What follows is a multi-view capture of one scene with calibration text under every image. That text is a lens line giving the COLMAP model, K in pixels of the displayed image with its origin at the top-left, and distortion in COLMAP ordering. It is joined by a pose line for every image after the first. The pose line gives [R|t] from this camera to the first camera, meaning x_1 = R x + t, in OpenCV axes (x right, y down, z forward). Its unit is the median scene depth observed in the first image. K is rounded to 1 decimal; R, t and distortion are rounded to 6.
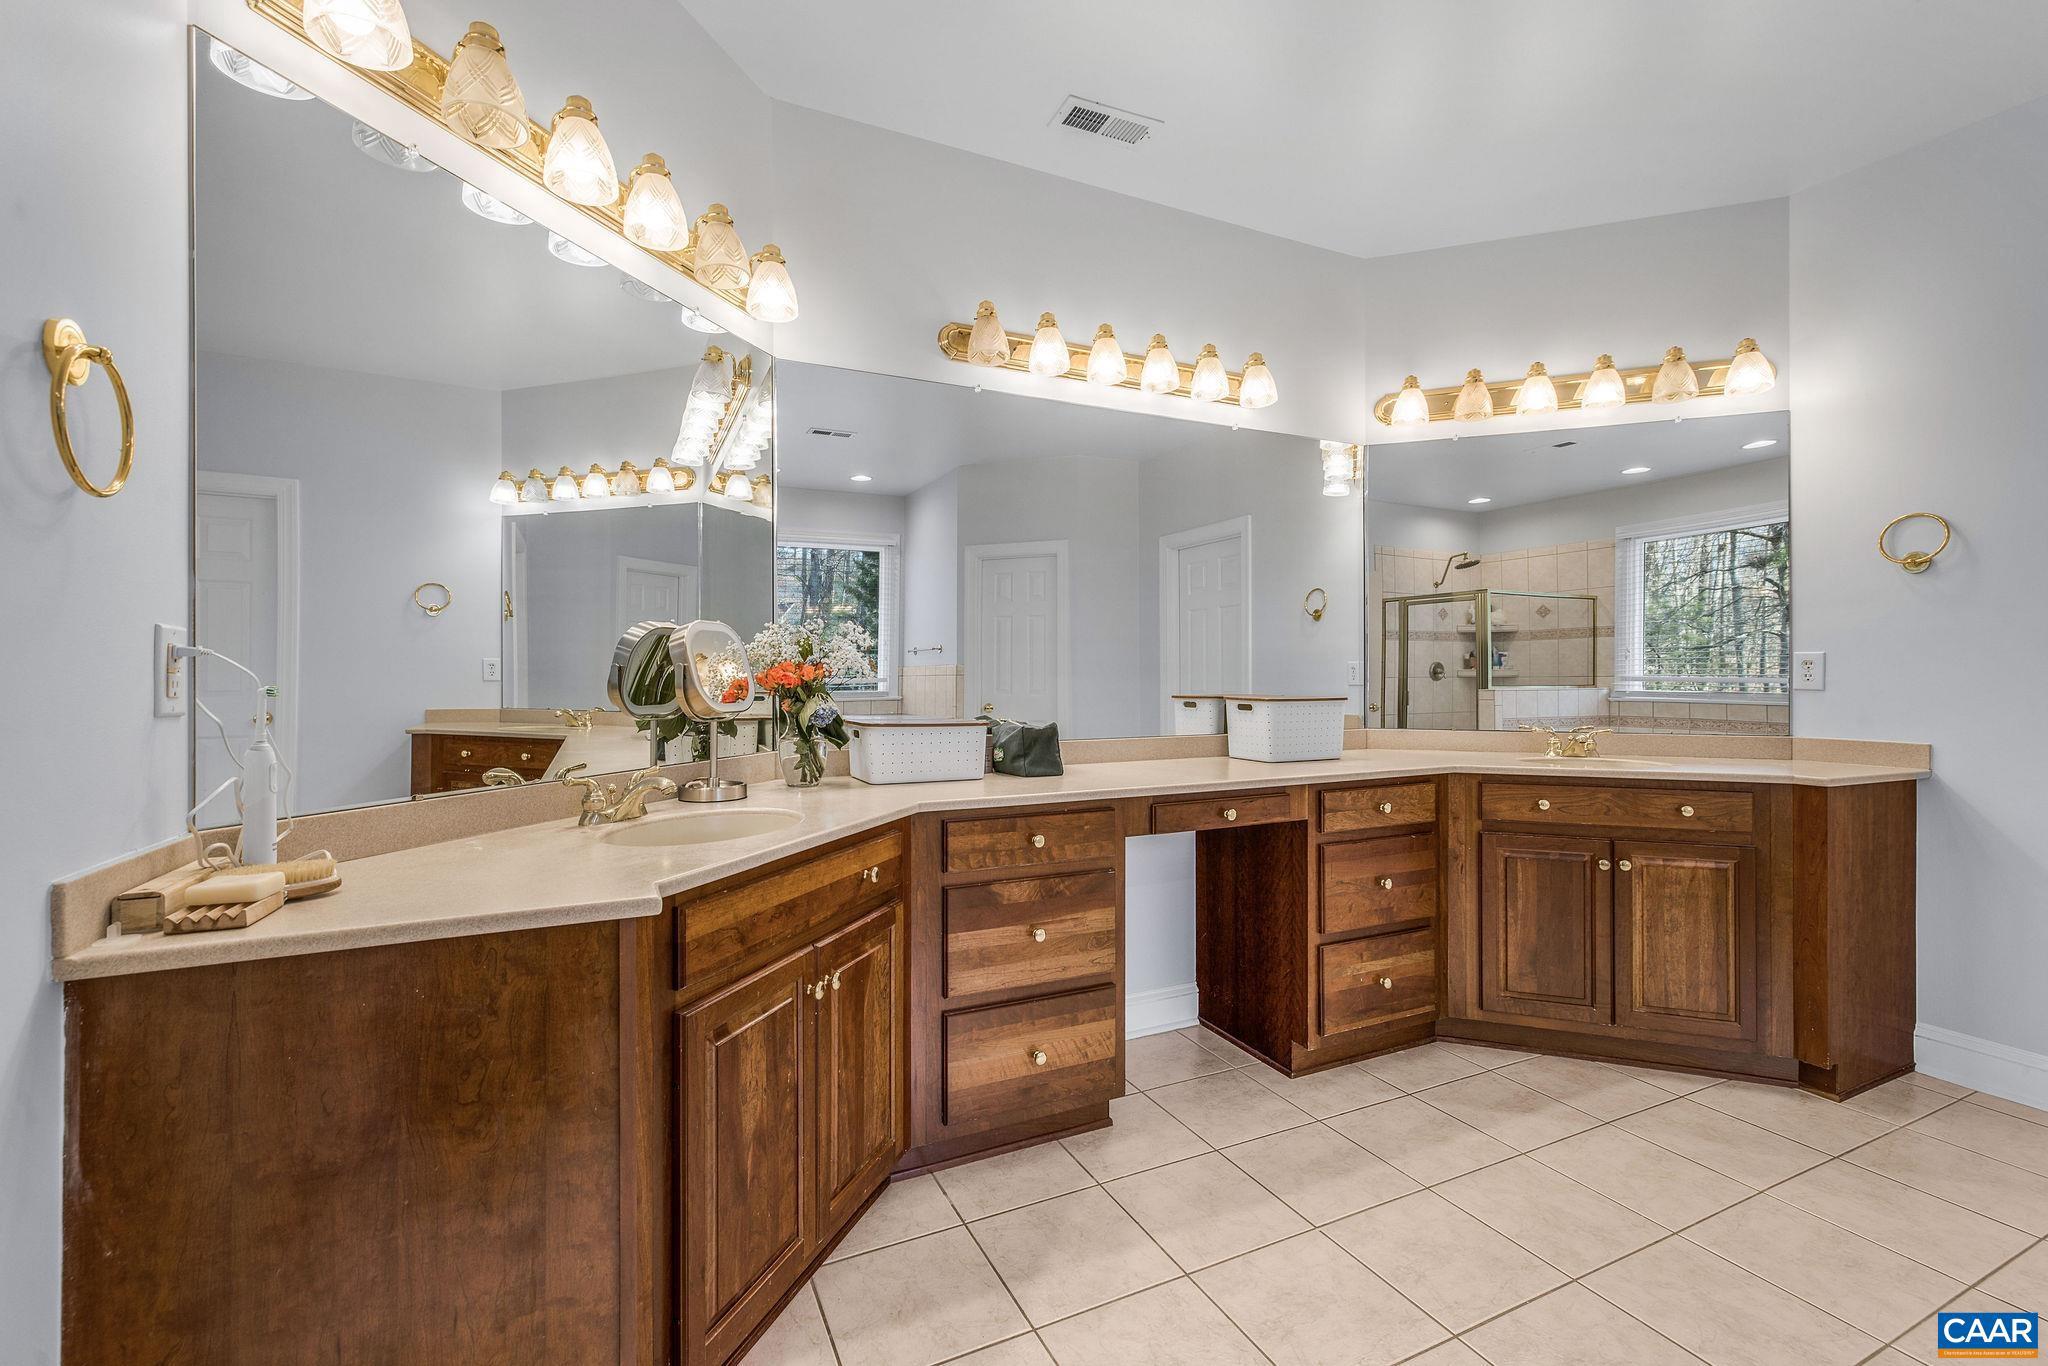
lens RADIAL K [[868.7, 0, 1014.9], [0, 868.7, 679.9], [0, 0, 1]] dist [-0.001974, -0.000055]
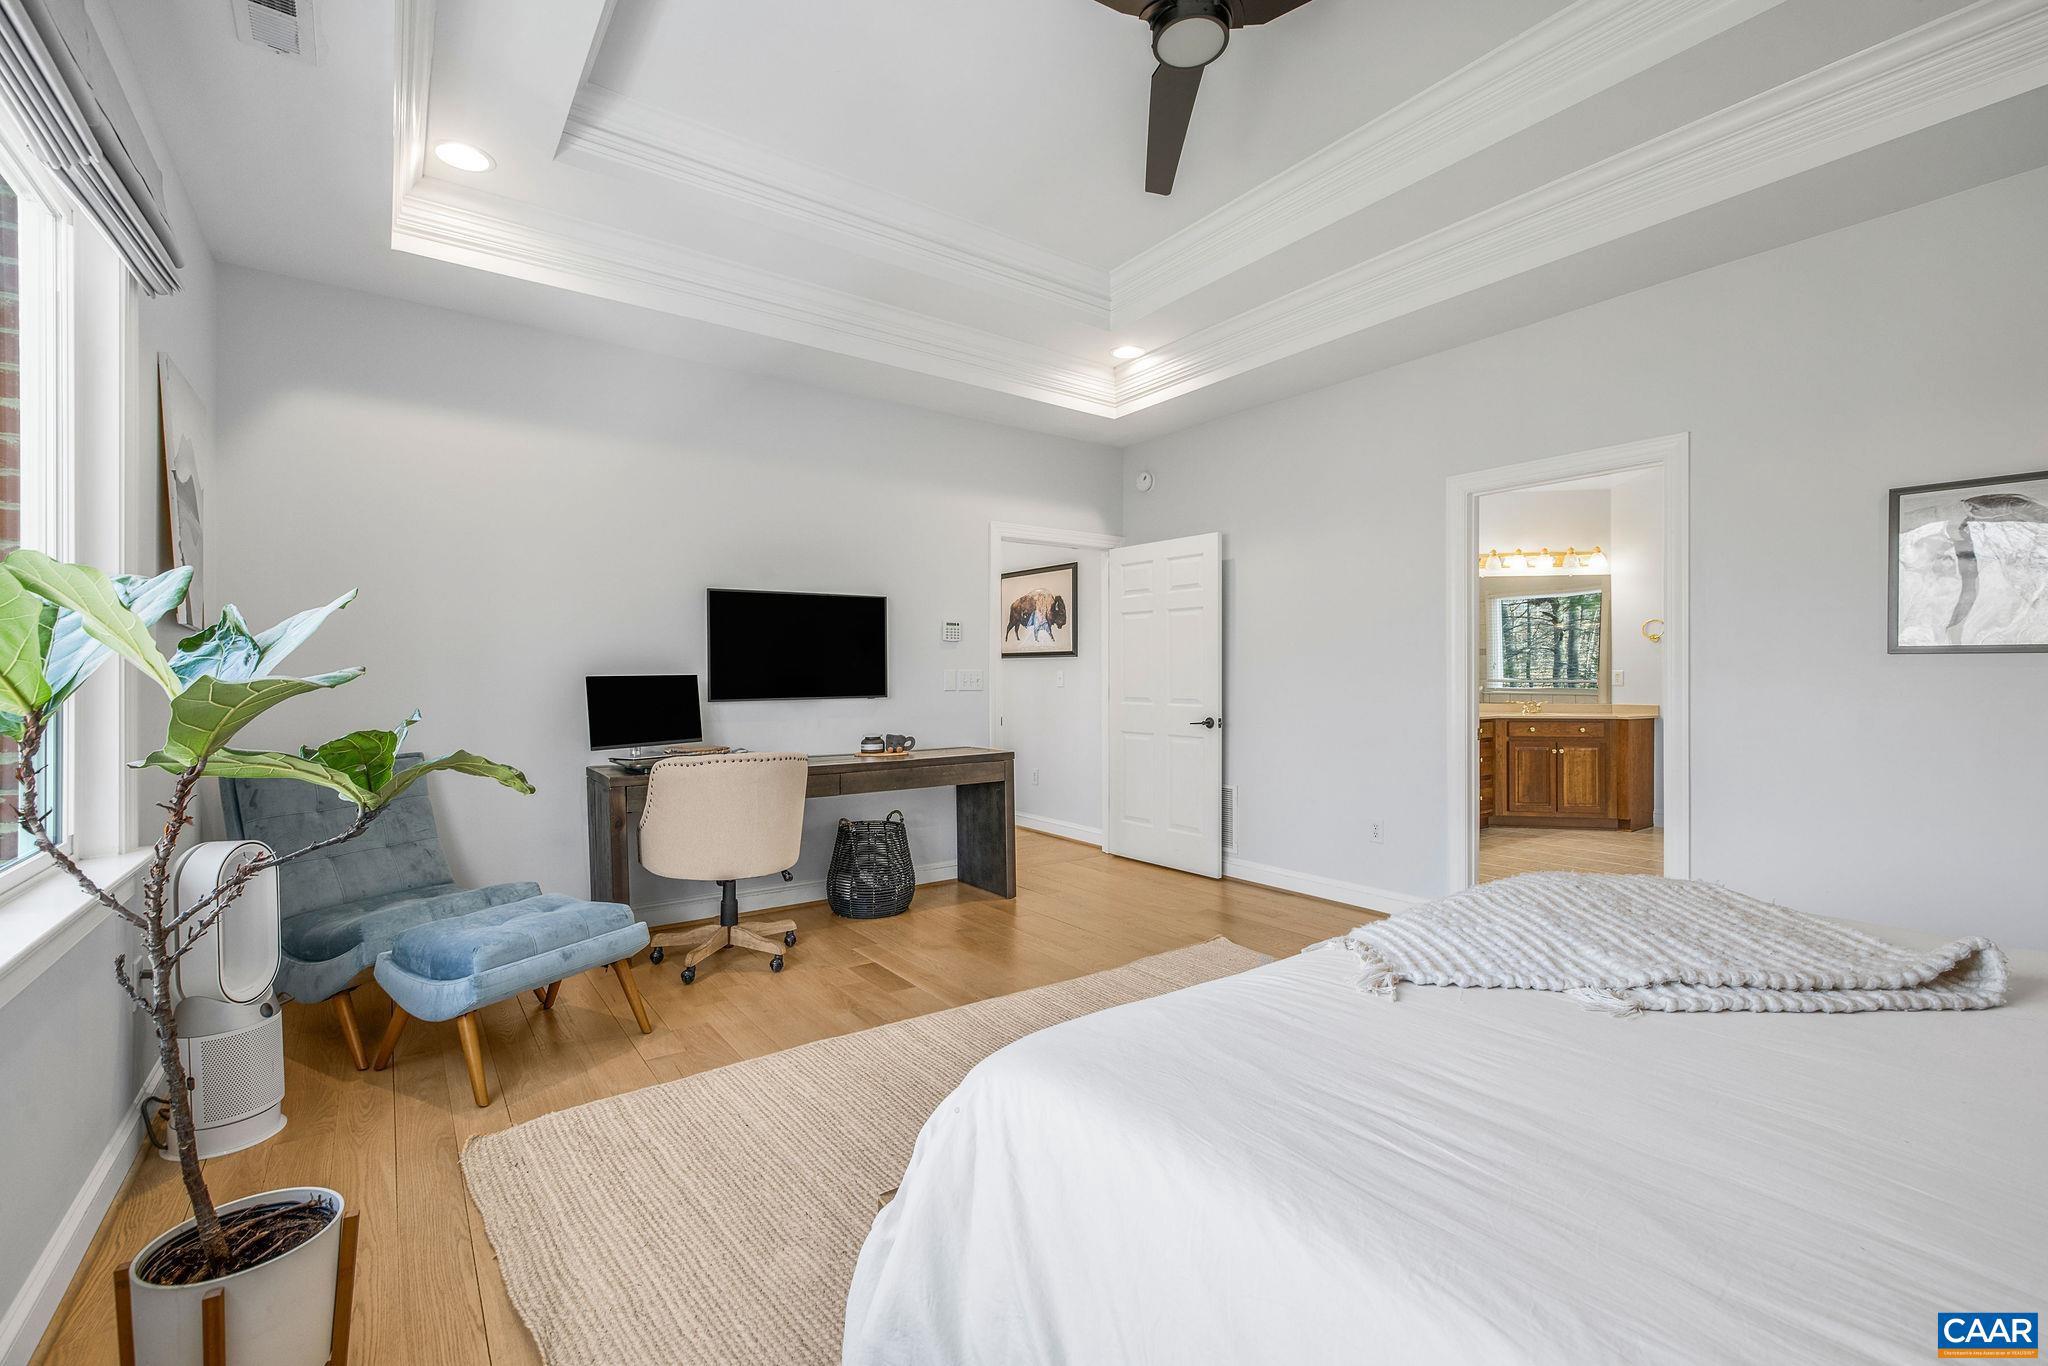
lens RADIAL K [[868.7, 0, 1035.5], [0, 868.7, 681.4], [0, 0, 1]] dist [-0.001974, -0.000055]
pose [[0.983163, -0.002202, 0.182715, -1.342033], [0.002653, 0.999994, -0.002227, 0.002779], [-0.182709, 0.002674, 0.983163, -1.297115]]
